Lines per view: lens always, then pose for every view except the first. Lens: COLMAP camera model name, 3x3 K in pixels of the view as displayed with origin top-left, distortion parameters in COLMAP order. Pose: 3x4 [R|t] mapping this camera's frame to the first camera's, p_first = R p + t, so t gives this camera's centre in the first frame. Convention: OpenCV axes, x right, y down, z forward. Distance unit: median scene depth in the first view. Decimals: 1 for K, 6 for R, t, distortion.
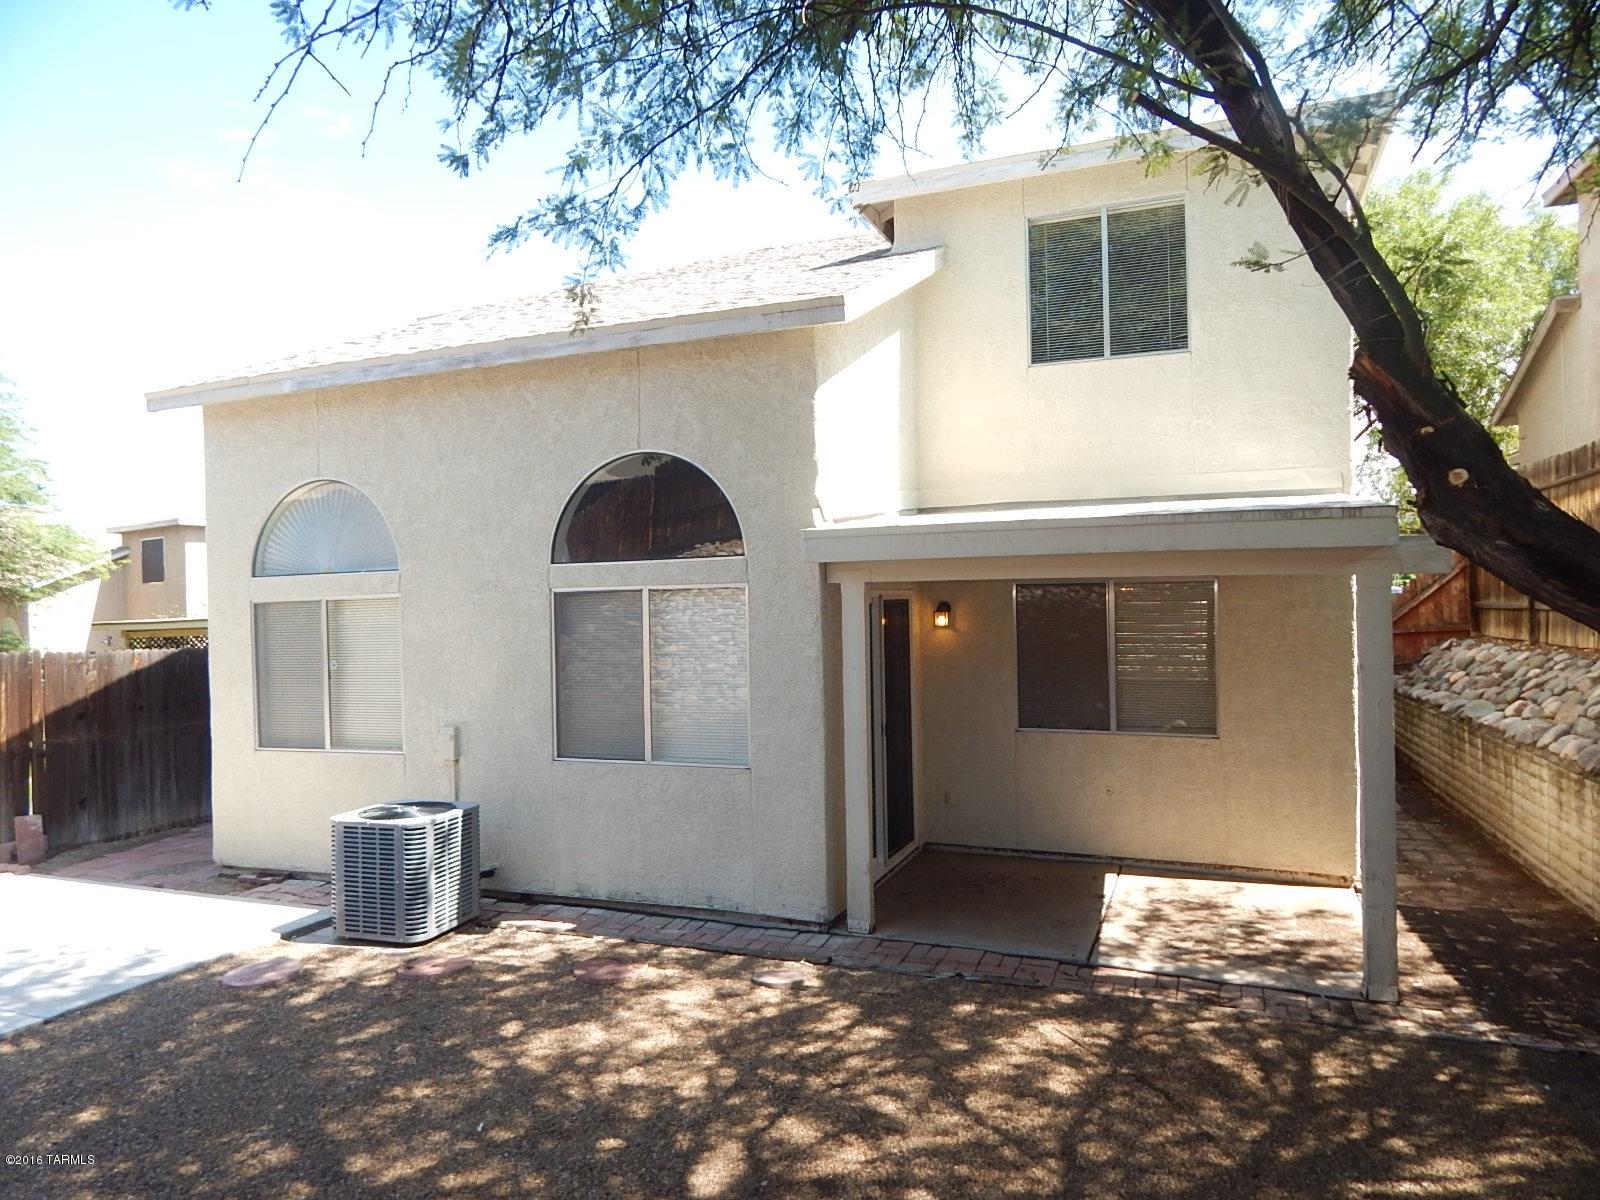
lens RADIAL K [[1052.6, 0, 802.8], [0, 1052.6, 598.6], [0, 0, 1]] dist [0.003717, -0.003996]
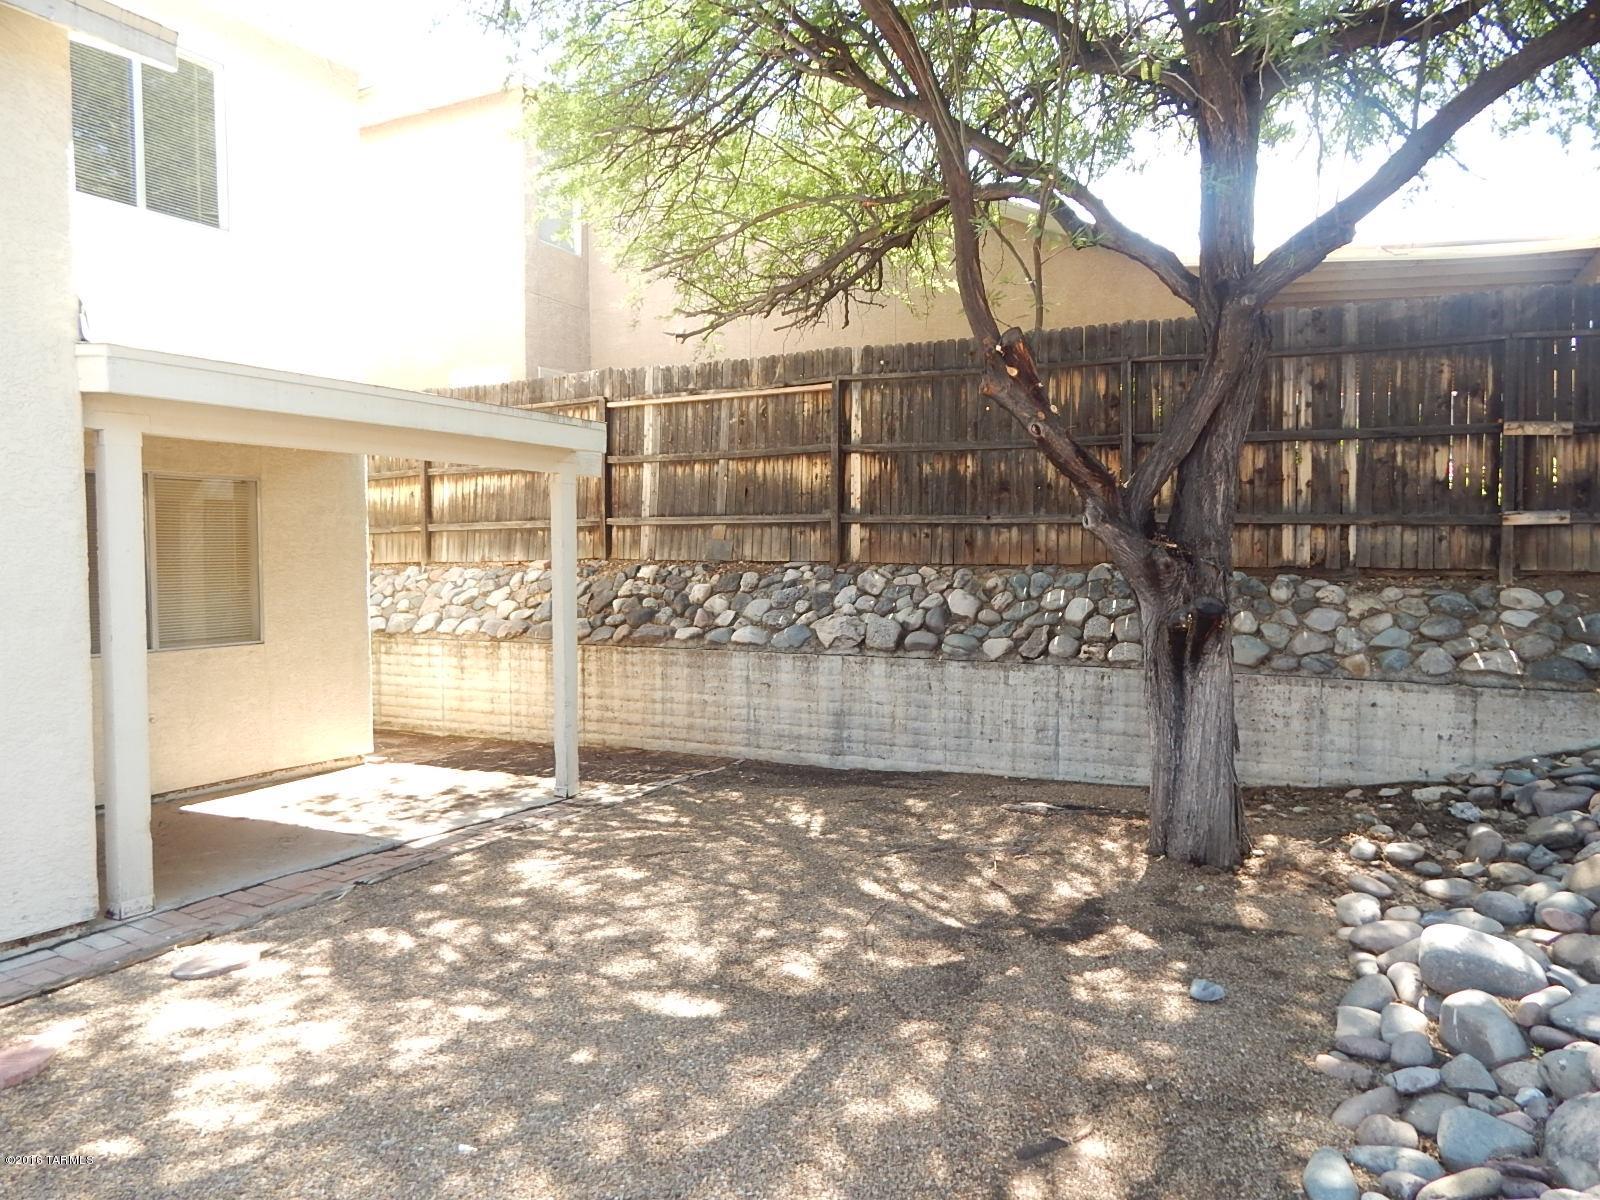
lens RADIAL K [[1052.6, 0, 803.5], [0, 1052.6, 597.0], [0, 0, 1]] dist [0.003717, -0.003996]
pose [[0.153802, -0.031088, 0.987612, -0.791685], [0.016276, 0.999449, 0.028926, 0.112362], [-0.987968, 0.011625, 0.154224, 0.573653]]
